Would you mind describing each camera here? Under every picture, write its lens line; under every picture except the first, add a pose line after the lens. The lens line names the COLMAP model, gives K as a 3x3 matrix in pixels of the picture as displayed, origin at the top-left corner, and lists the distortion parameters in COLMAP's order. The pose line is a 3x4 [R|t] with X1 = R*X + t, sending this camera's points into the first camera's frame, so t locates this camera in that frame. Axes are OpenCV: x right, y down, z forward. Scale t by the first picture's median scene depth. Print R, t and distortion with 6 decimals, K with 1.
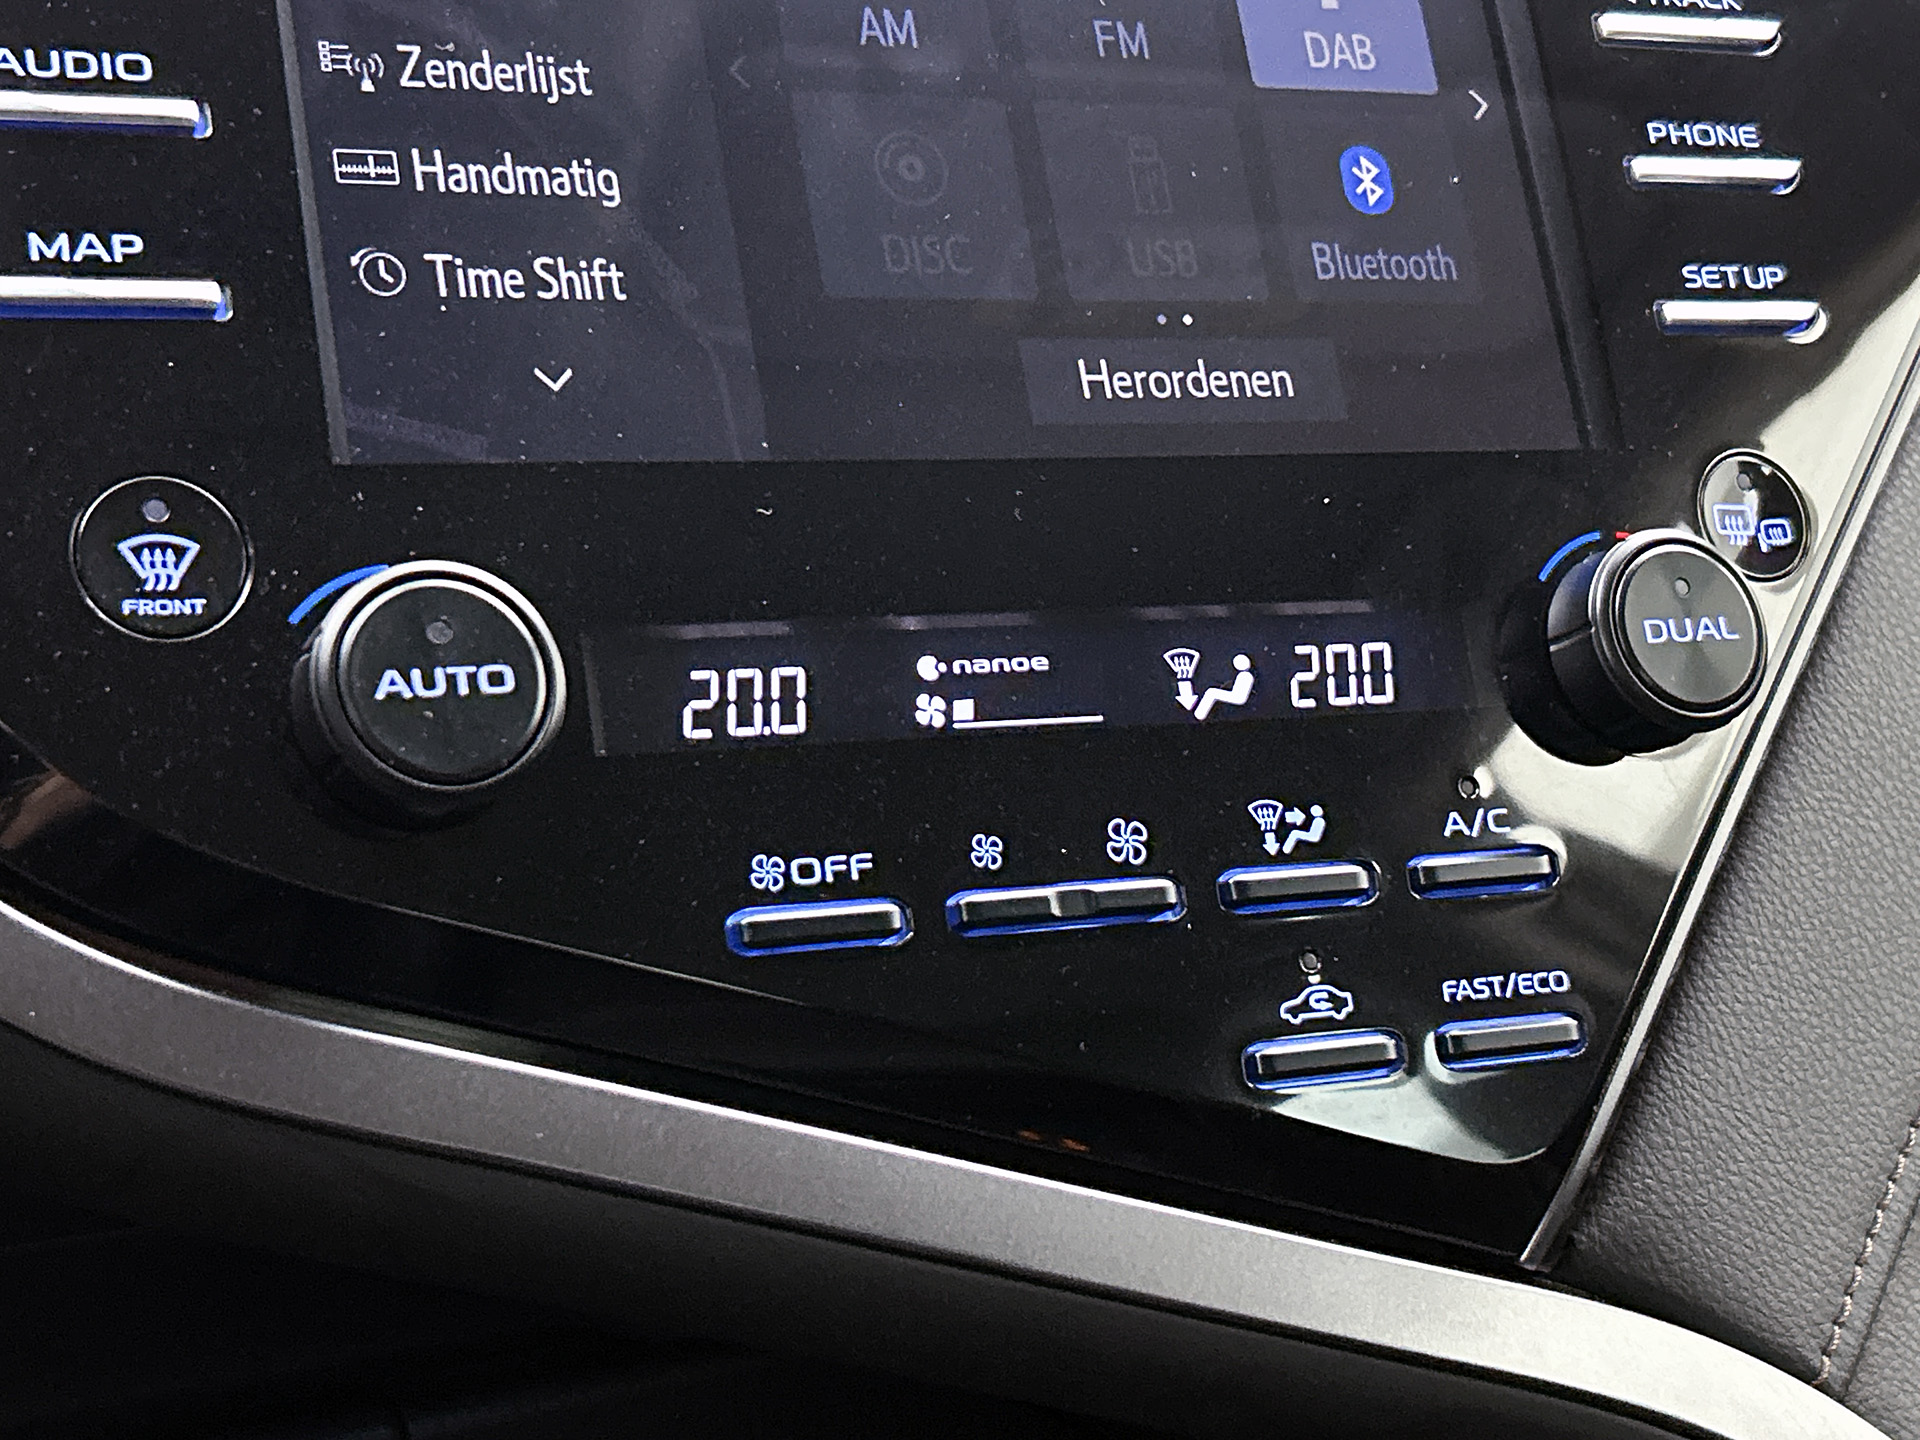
lens RADIAL K [[2998.3, 0, 960.0], [0, 2998.3, 720.0], [0, 0, 1]] dist [0.219364, -0.864859]
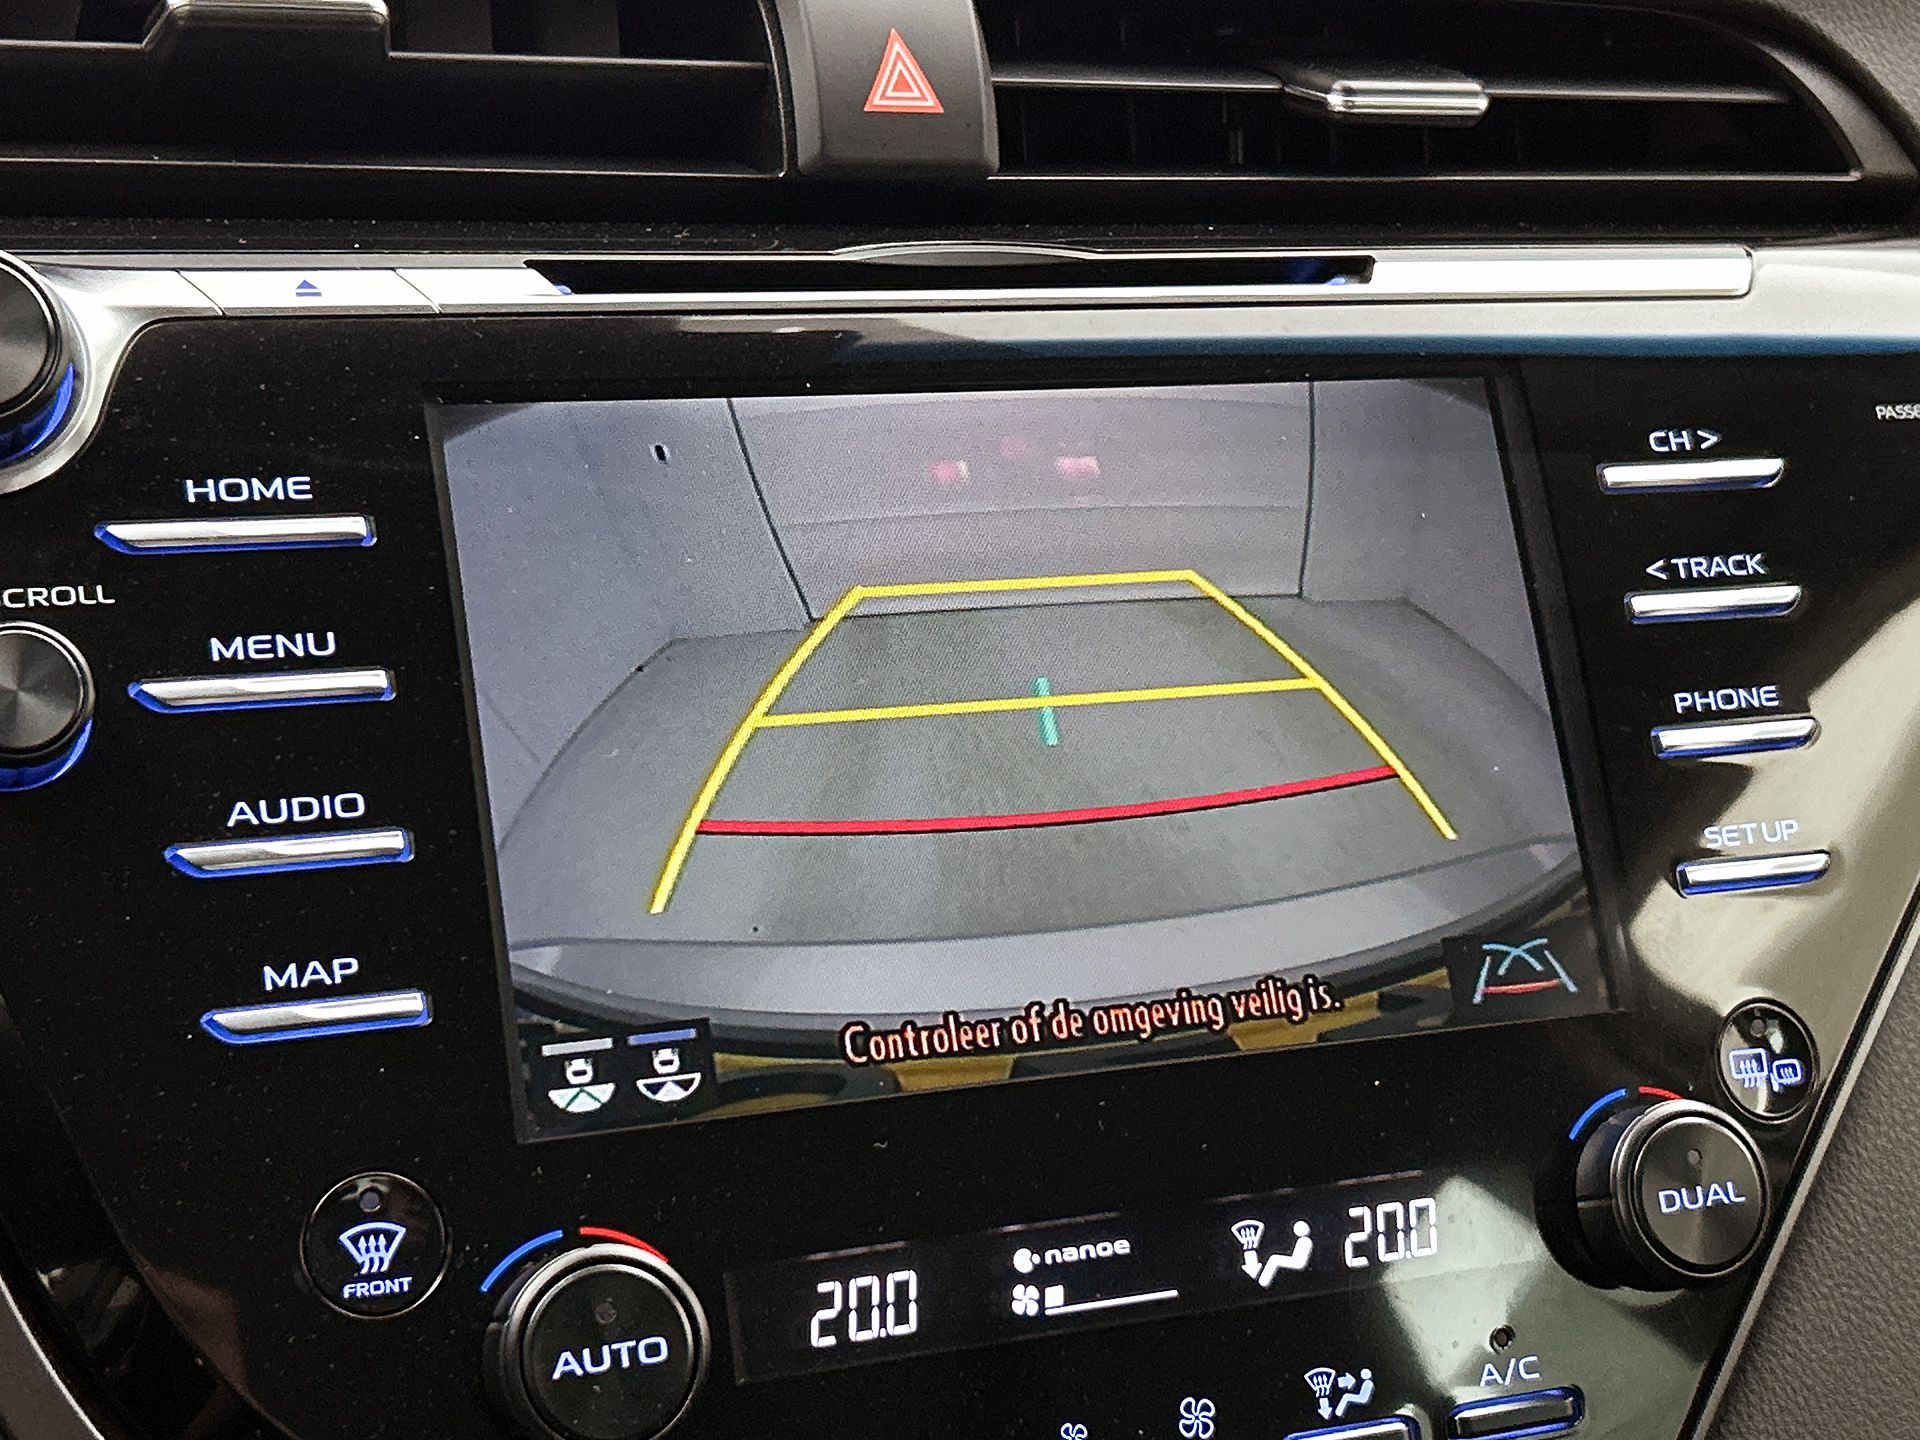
lens RADIAL K [[3035.5, 0, 960.0], [0, 3035.5, 720.0], [0, 0, 1]] dist [0.238920, -1.014433]
pose [[0.998890, 0.001760, -0.047069, 0.019860], [0.000206, 0.999129, 0.041730, -0.274186], [0.047101, -0.041693, 0.998020, -0.162306]]
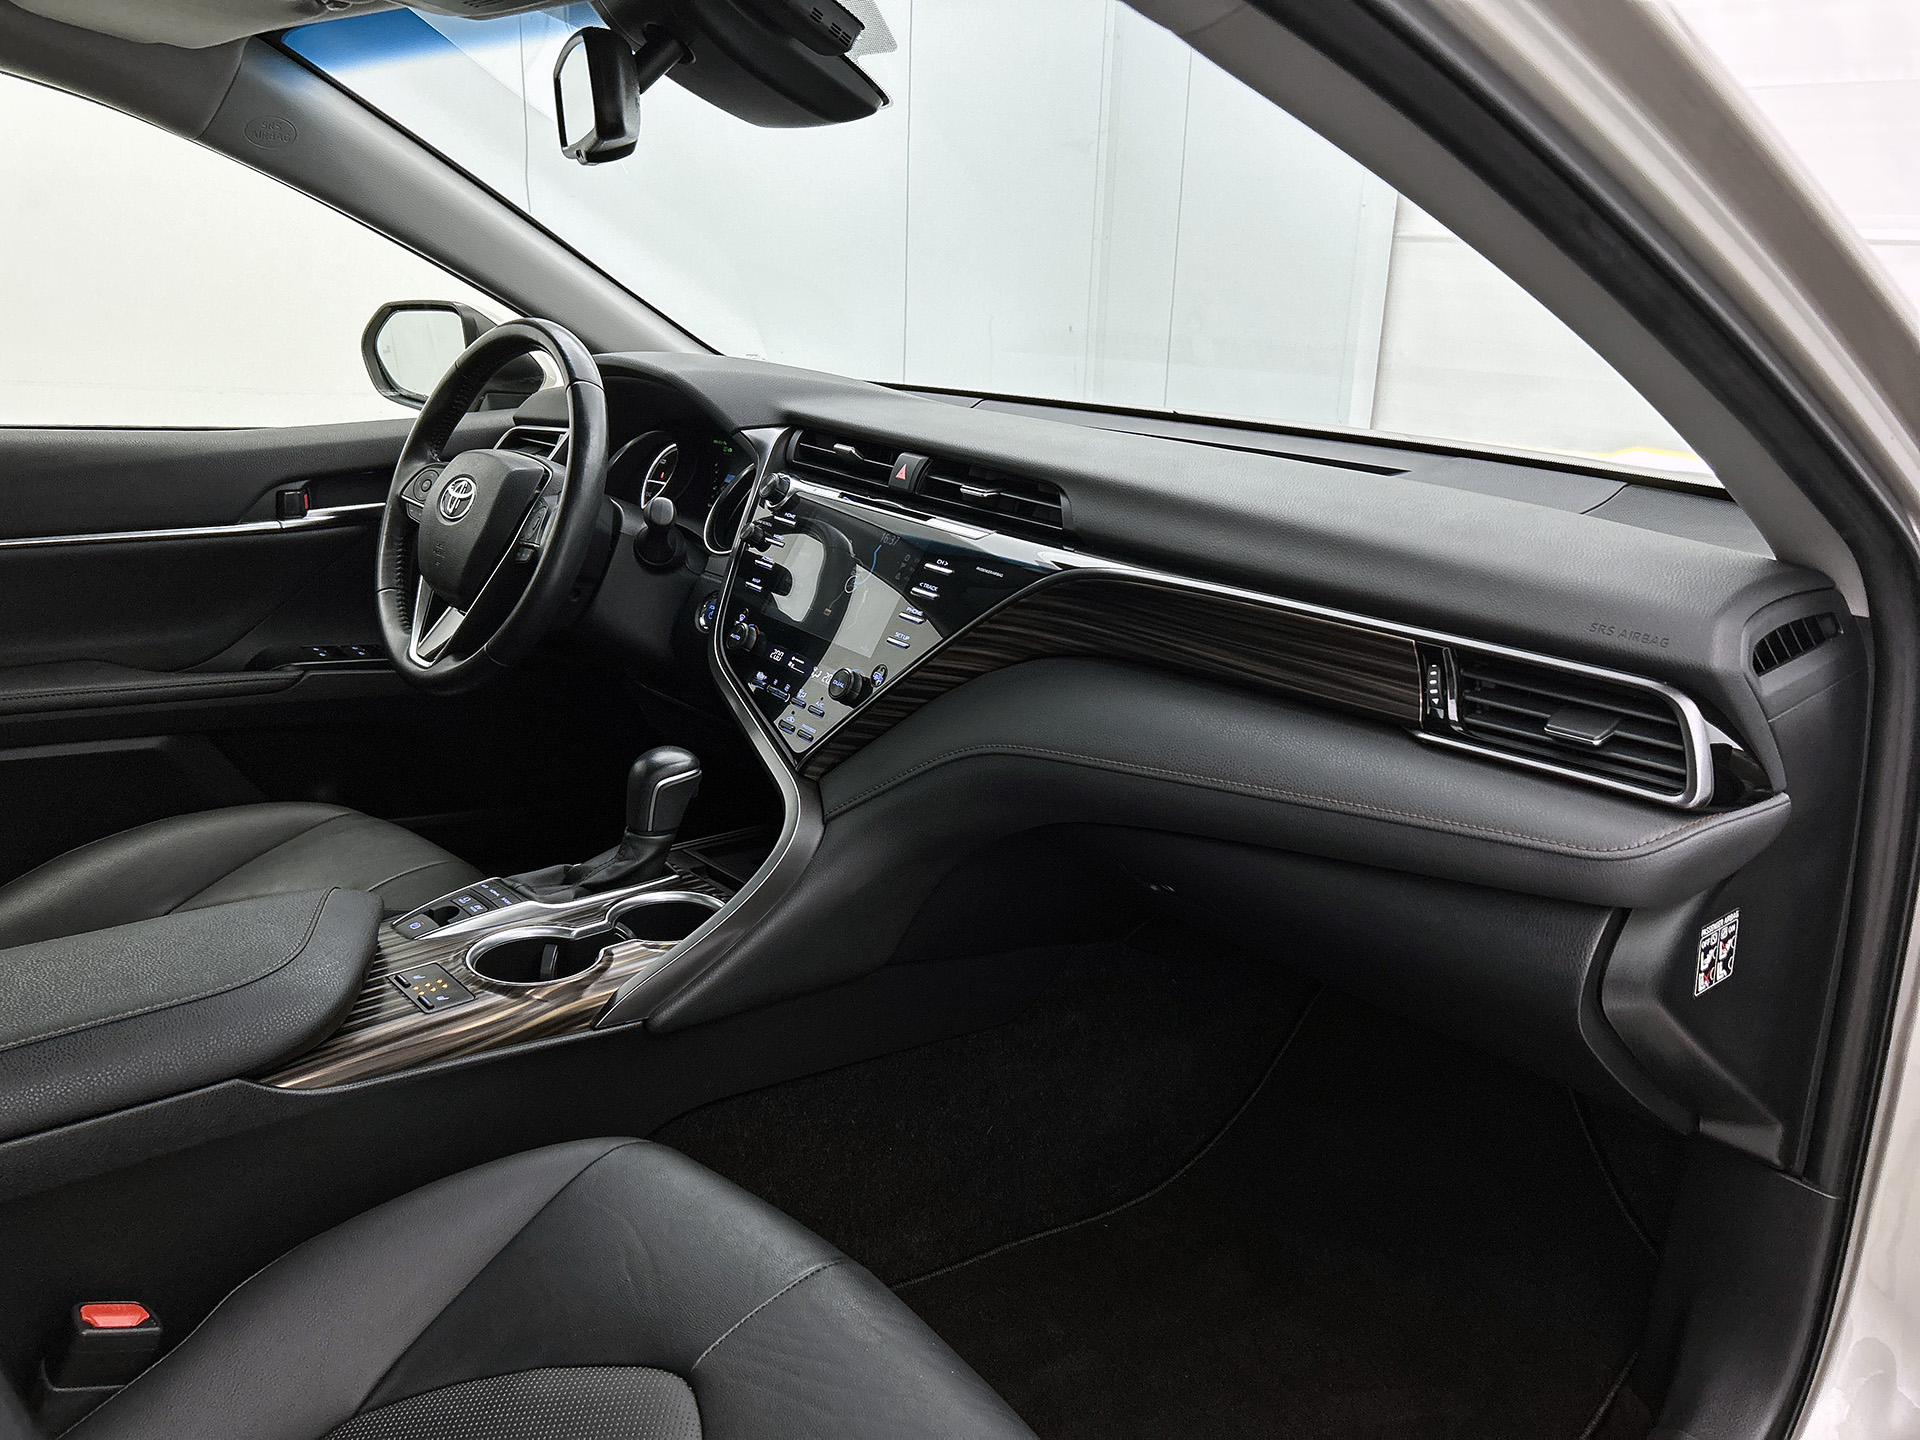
lens RADIAL K [[1414.8, 0, 960.0], [0, 1414.8, 720.0], [0, 0, 1]] dist [0.036315, -0.077387]
pose [[0.221529, 0.236769, -0.945973, 3.182181], [-0.283178, 0.943892, 0.169934, -0.544784], [0.933132, 0.230233, 0.276147, 0.495391]]
